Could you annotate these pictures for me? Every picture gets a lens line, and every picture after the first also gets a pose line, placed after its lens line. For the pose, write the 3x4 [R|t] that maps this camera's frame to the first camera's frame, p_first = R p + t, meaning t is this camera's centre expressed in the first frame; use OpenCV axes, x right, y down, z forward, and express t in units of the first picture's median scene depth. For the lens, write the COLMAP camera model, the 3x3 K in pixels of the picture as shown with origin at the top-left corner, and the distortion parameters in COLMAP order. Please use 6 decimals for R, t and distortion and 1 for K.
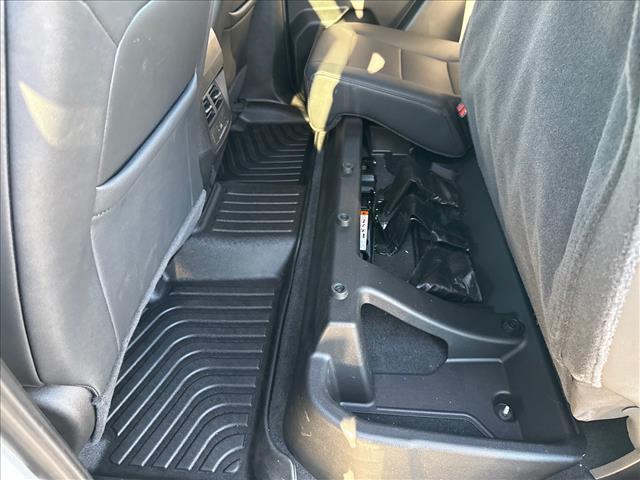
lens RADIAL K [[449.0, 0, 320.0], [0, 449.0, 240.0], [0, 0, 1]] dist [0.090346, -0.125574]
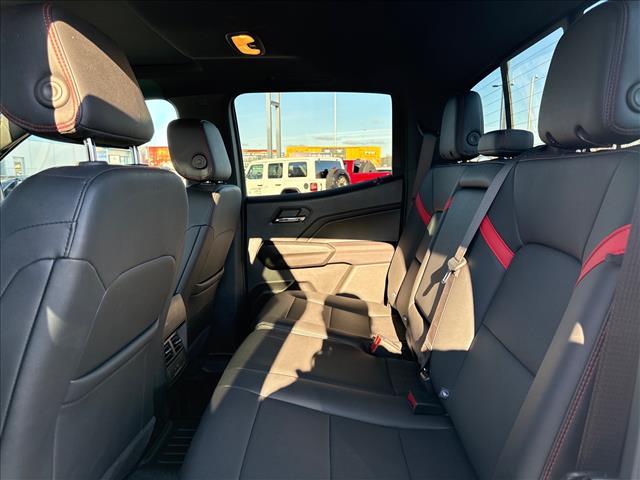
lens RADIAL K [[449.0, 0, 320.0], [0, 449.0, 240.0], [0, 0, 1]] dist [0.090346, -0.125574]
pose [[0.998217, -0.028092, 0.052663, 0.111487], [0.052436, 0.834243, -0.548899, 0.162156], [-0.028514, 0.550682, 0.834228, -0.224928]]
